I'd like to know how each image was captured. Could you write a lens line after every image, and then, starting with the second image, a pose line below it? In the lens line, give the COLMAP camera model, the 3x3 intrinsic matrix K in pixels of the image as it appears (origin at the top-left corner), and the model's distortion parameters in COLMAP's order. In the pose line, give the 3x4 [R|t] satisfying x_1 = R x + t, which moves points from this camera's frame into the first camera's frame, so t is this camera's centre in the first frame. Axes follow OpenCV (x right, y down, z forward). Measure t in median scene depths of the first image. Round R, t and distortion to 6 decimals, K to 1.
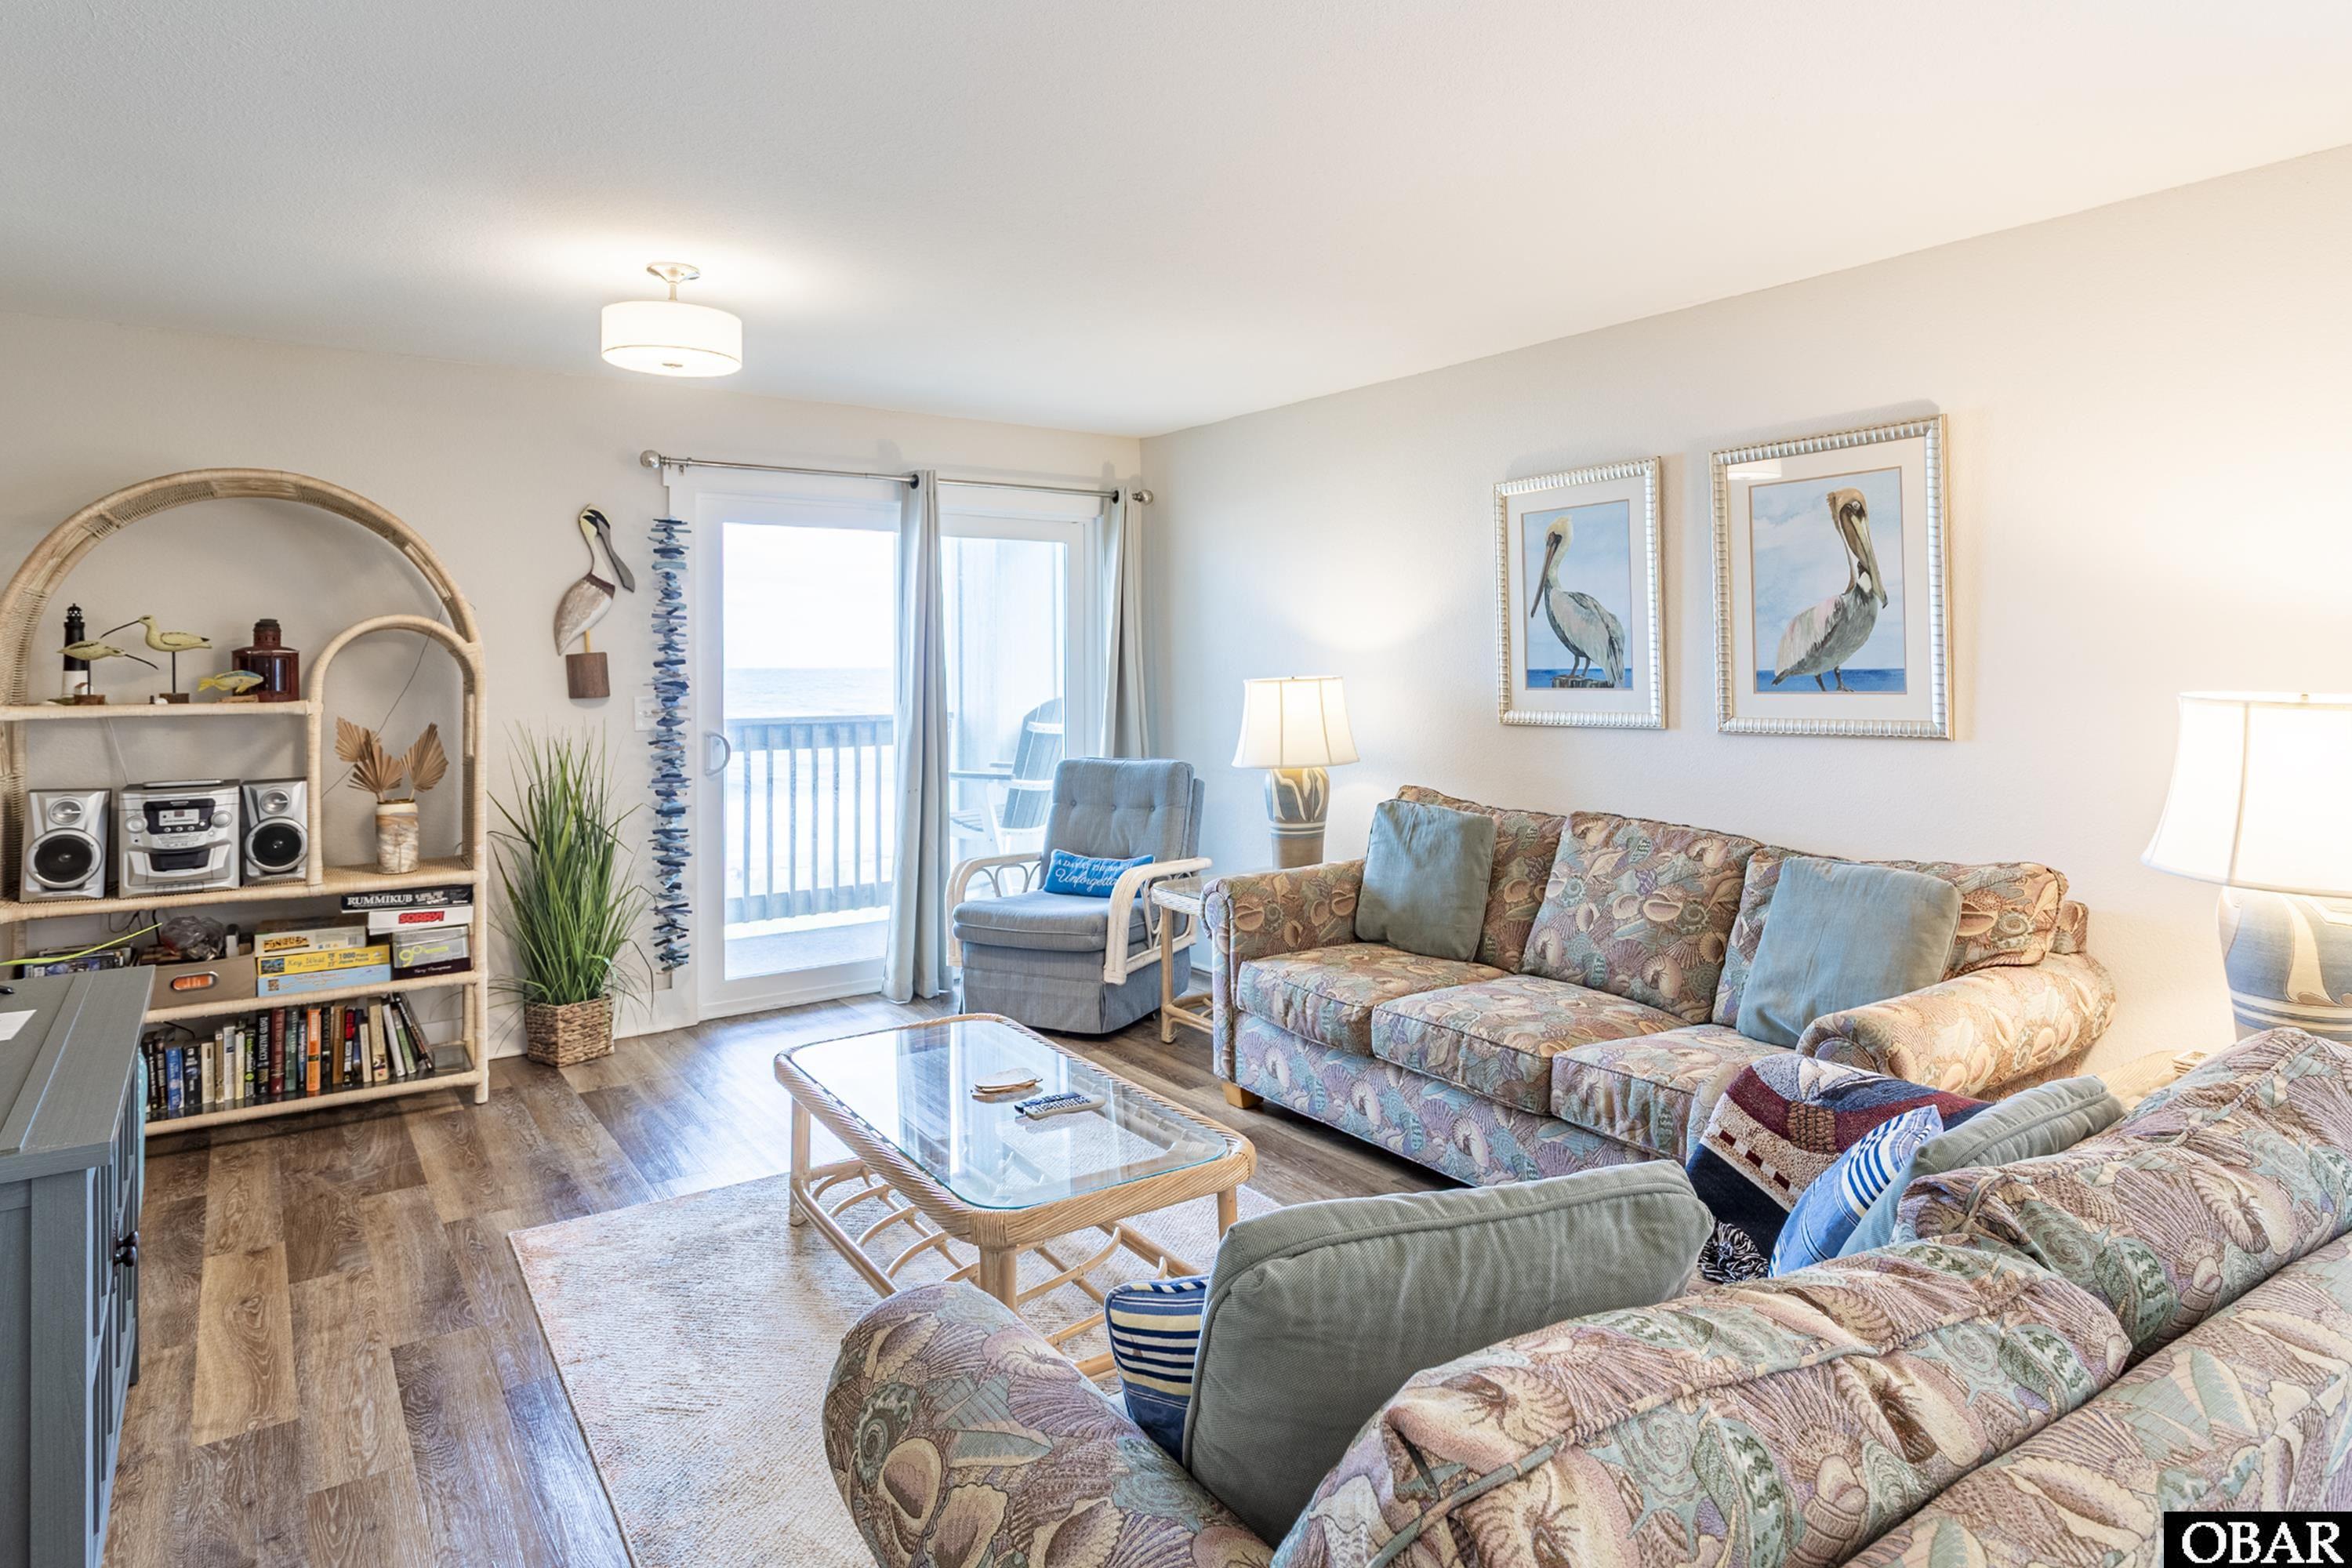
lens RADIAL K [[1304.0, 0, 1231.1], [0, 1304.0, 666.7], [0, 0, 1]] dist [-0.010340, 0.000934]
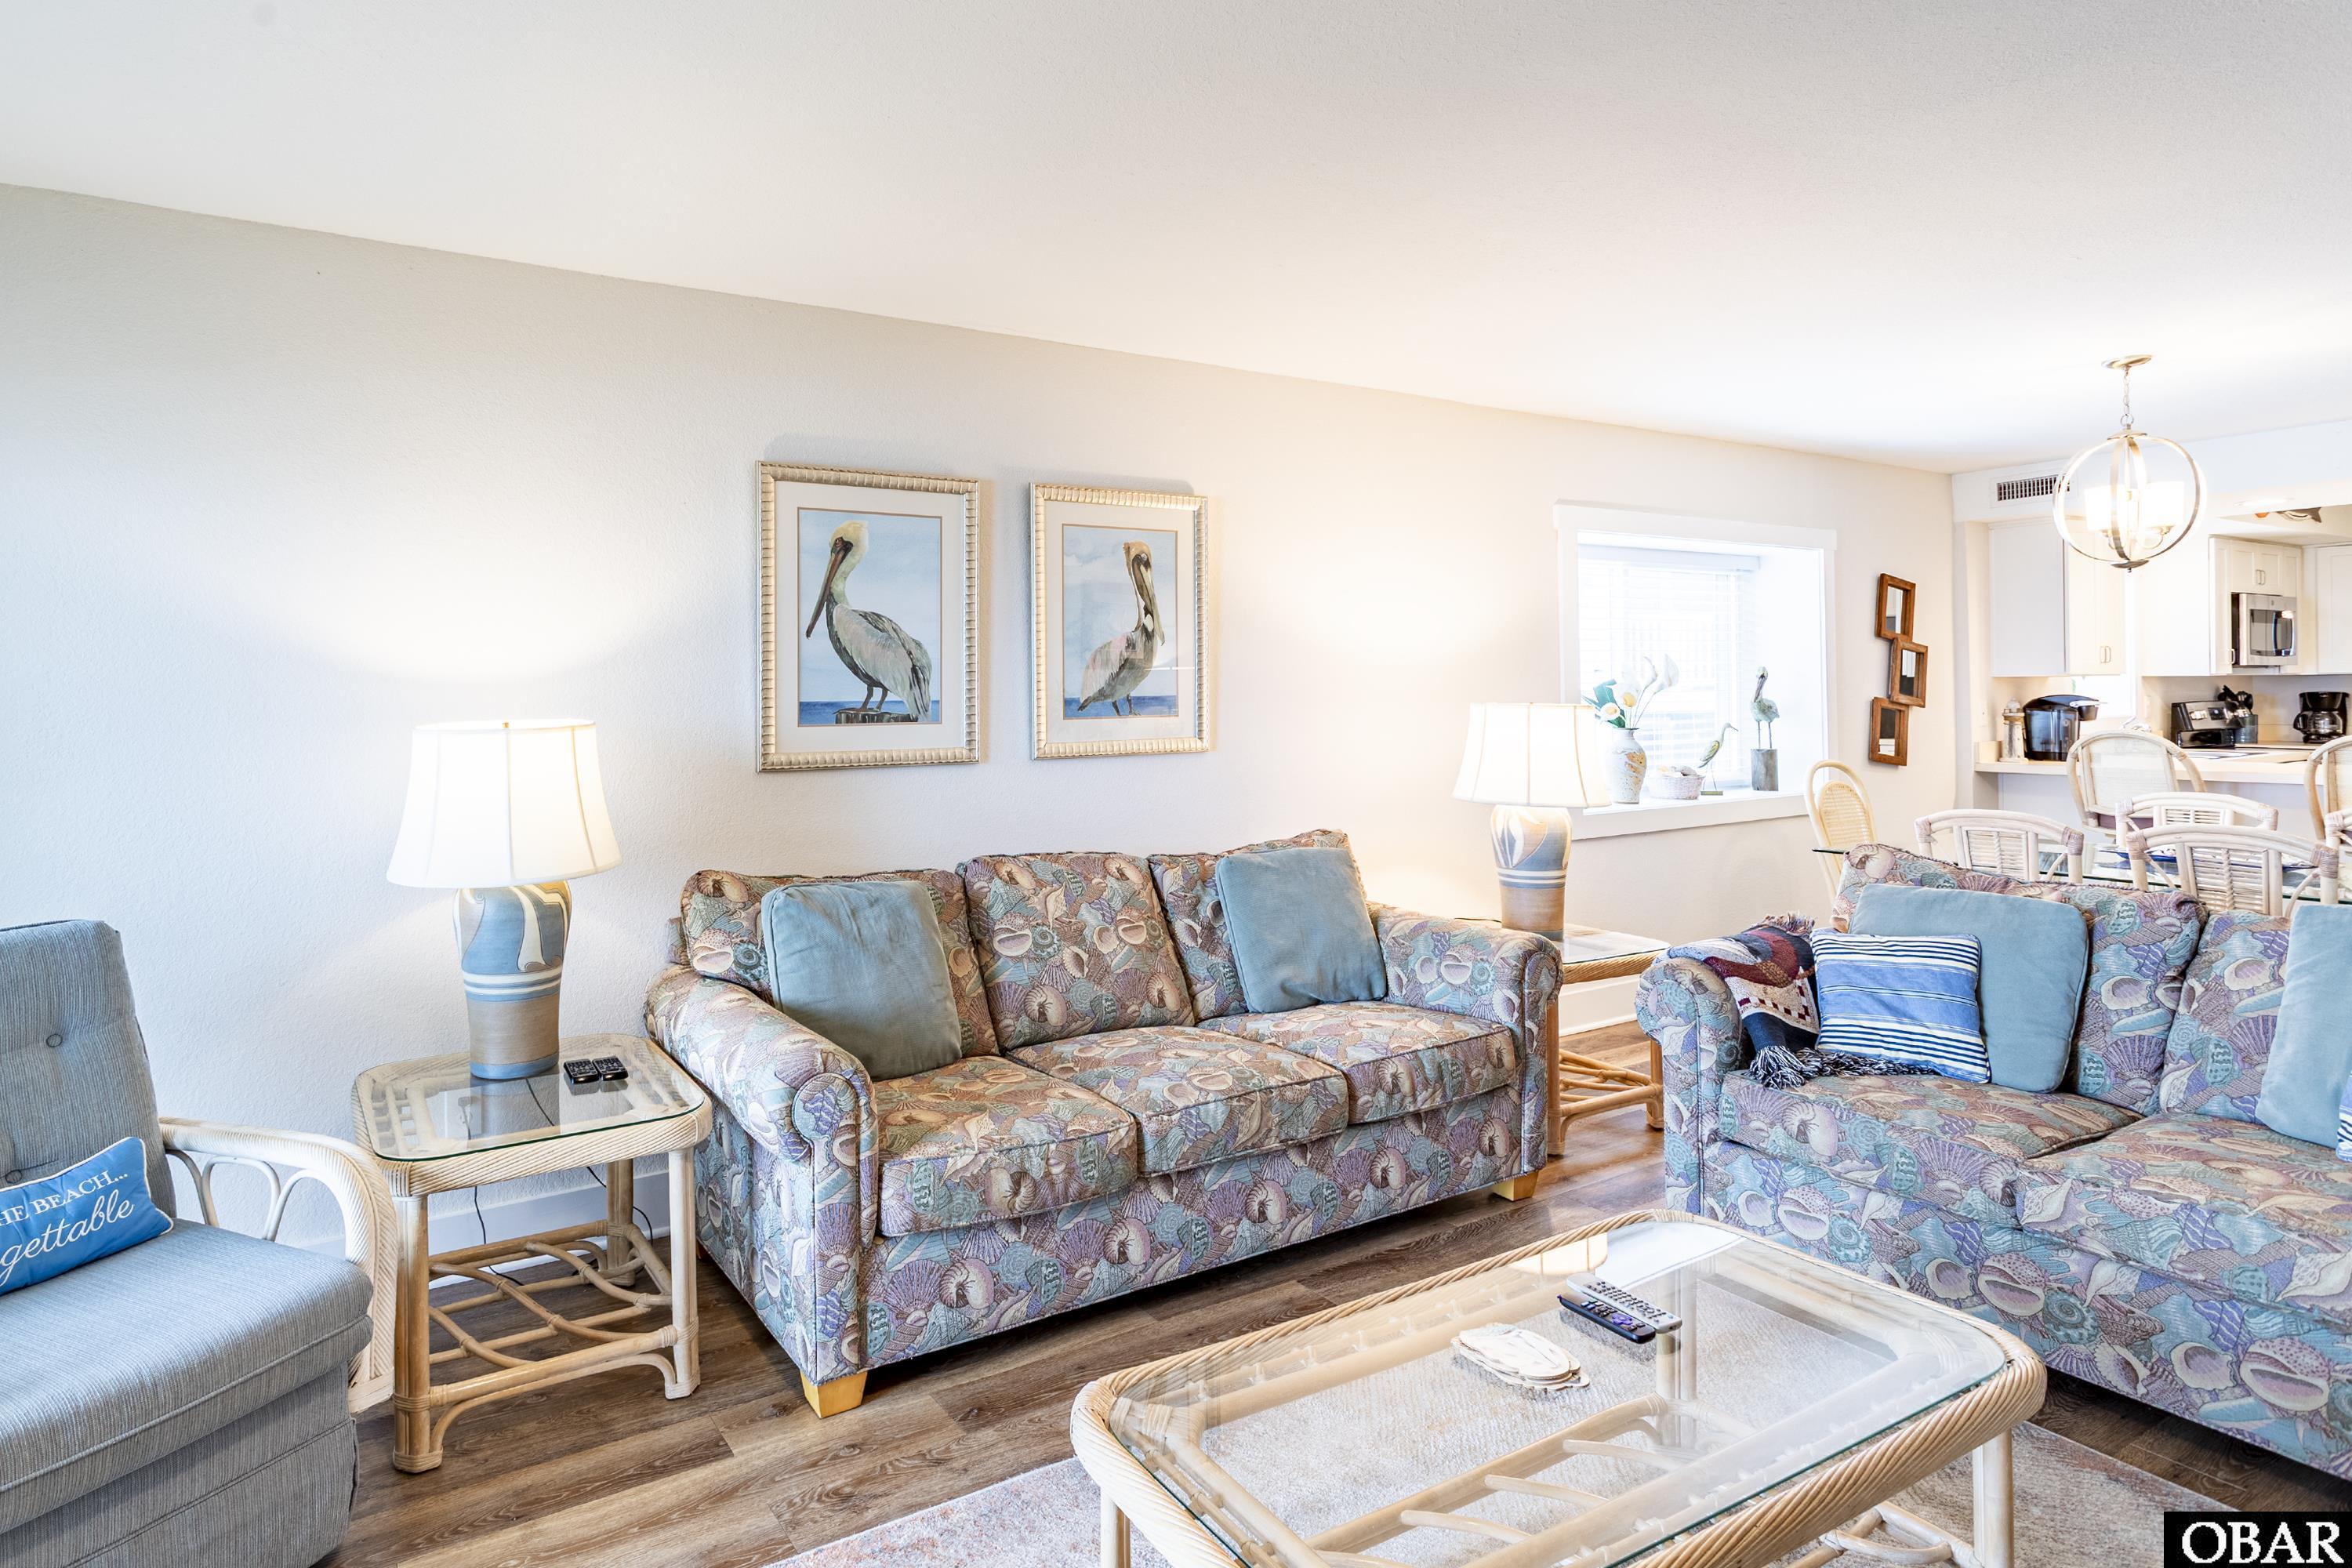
lens RADIAL K [[1304.0, 0, 1041.1], [0, 1304.0, 664.5], [0, 0, 1]] dist [-0.010340, 0.000934]
pose [[0.112899, 0.015278, 0.993489, -0.558760], [0.013066, 0.999772, -0.016860, -0.006115], [-0.993521, 0.014884, 0.112673, 0.764382]]
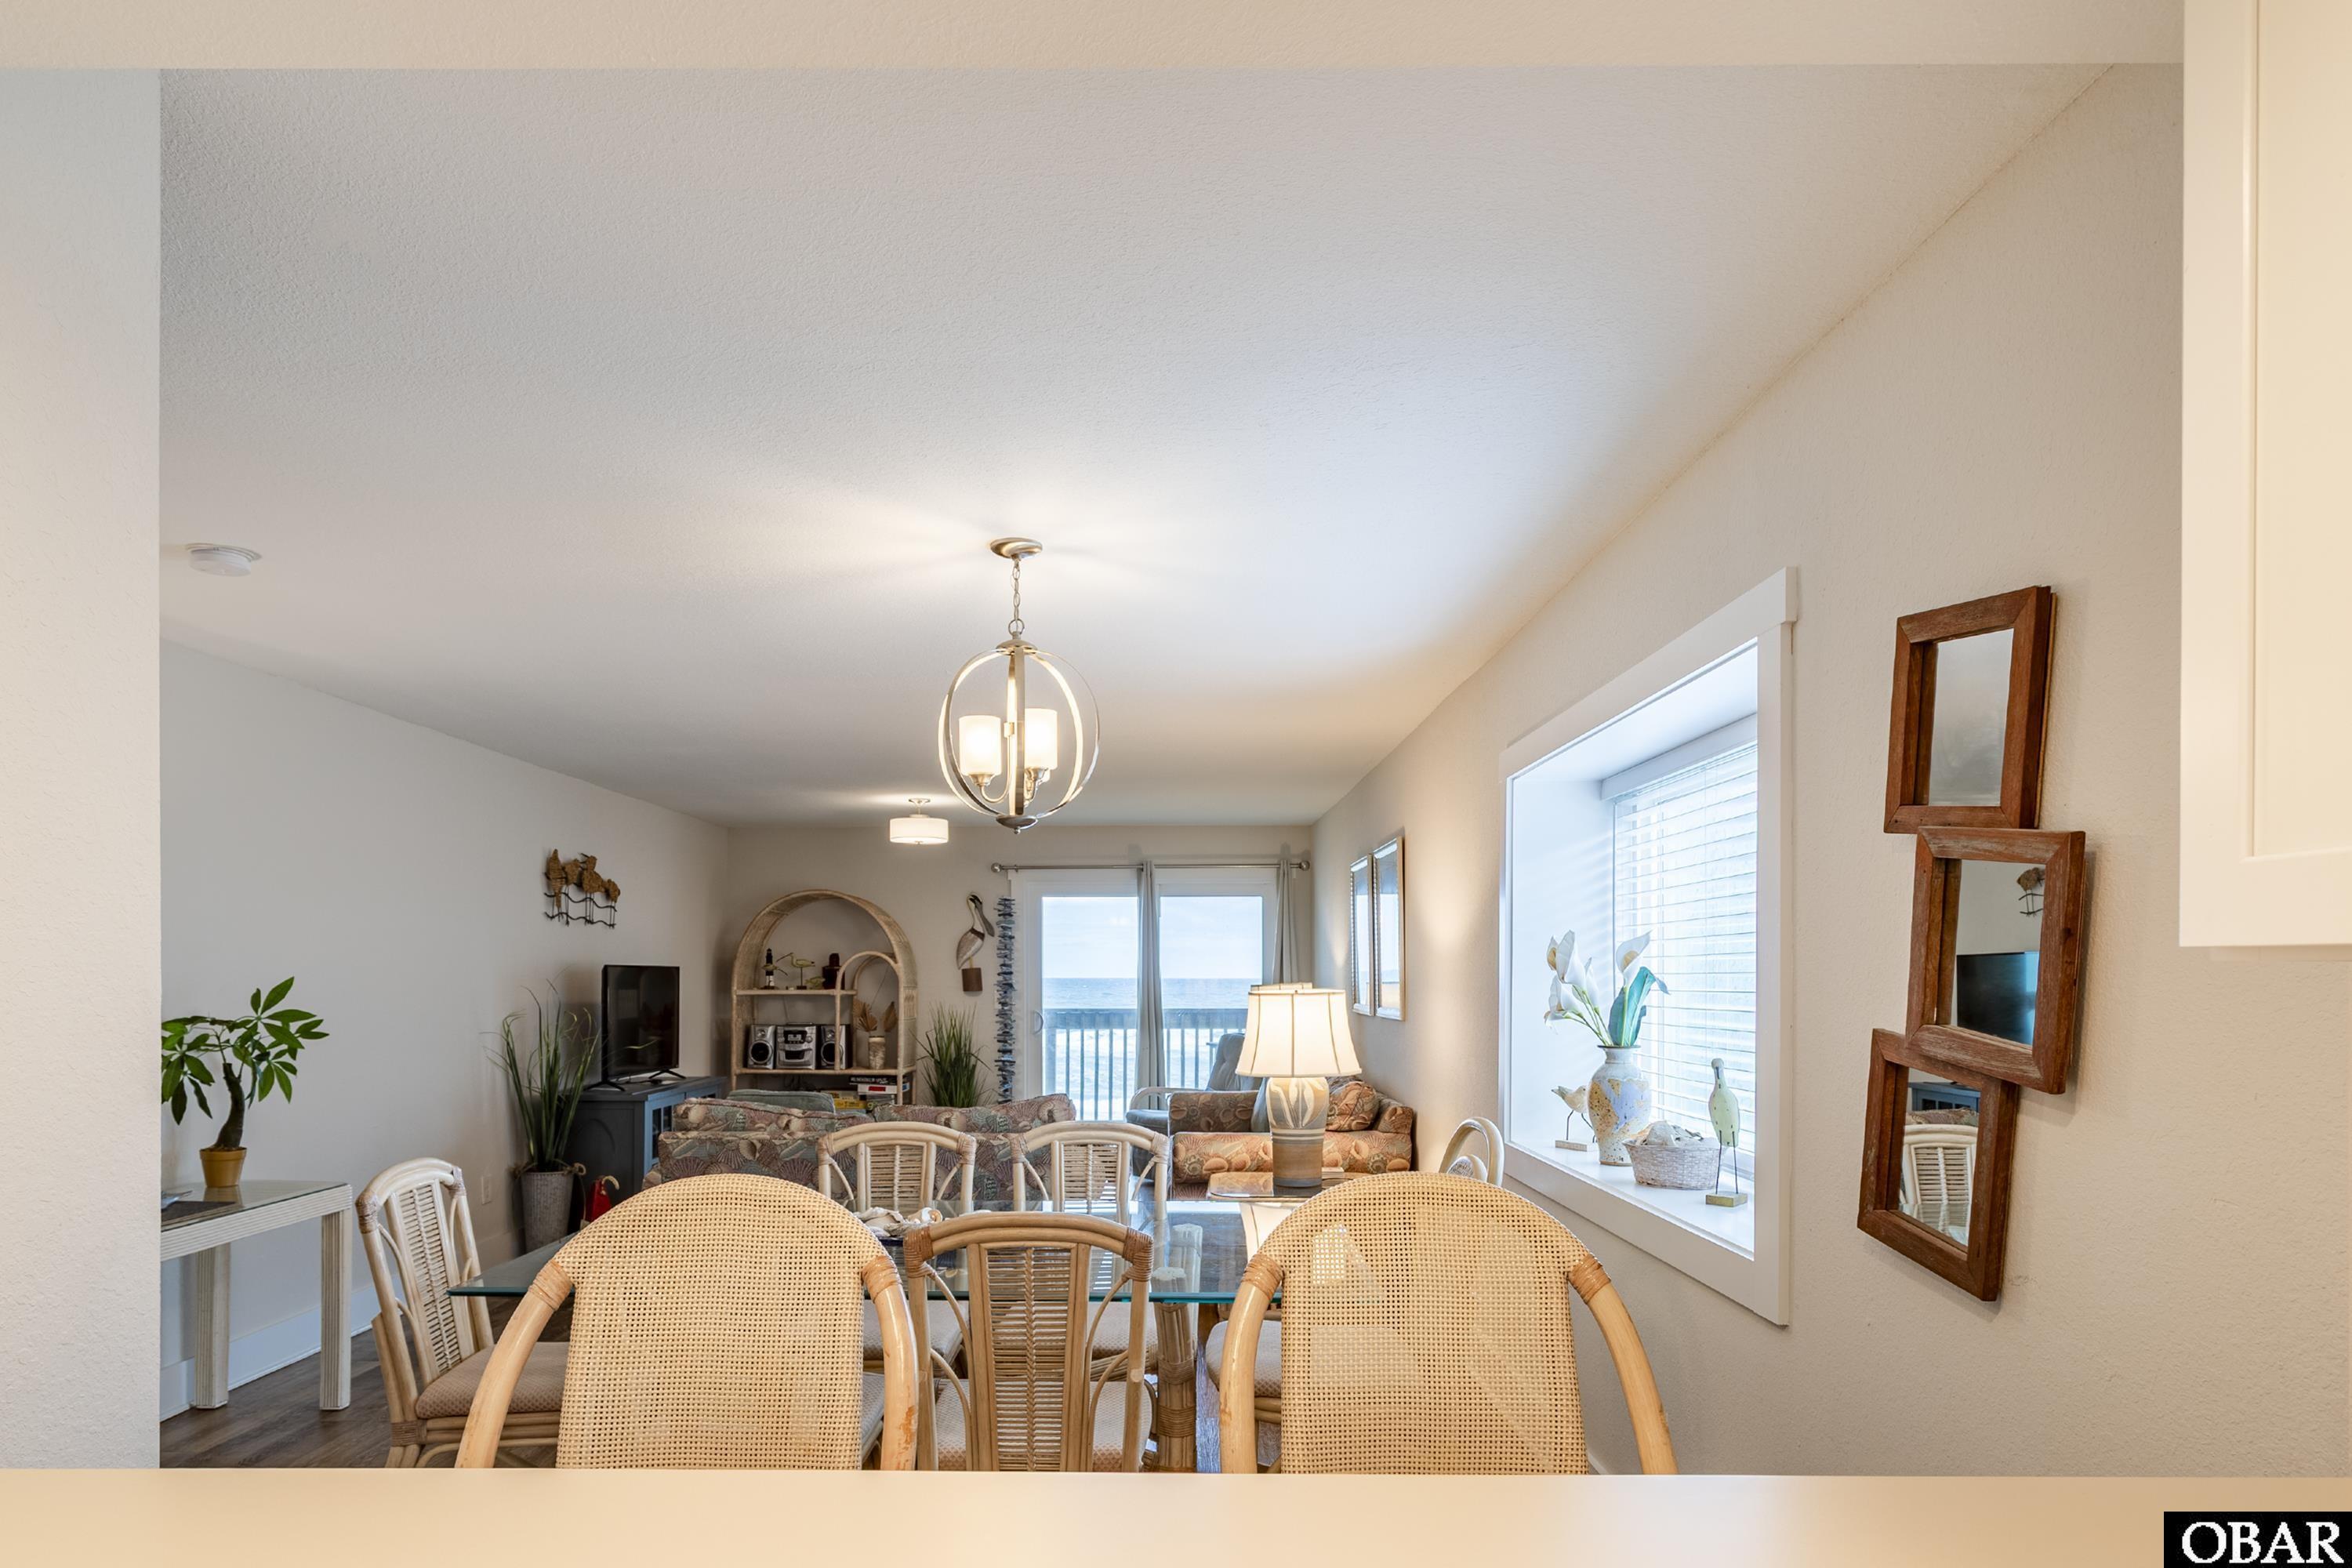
lens RADIAL K [[1353.2, 0, 1148.6], [0, 1353.2, 971.7], [0, 0, 1]] dist [-0.020174, 0.004829]
pose [[0.795804, 0.001916, -0.605552, 1.037262], [-0.005144, 0.999980, -0.003595, 0.000692], [0.605533, 0.005976, 0.795798, -0.500745]]
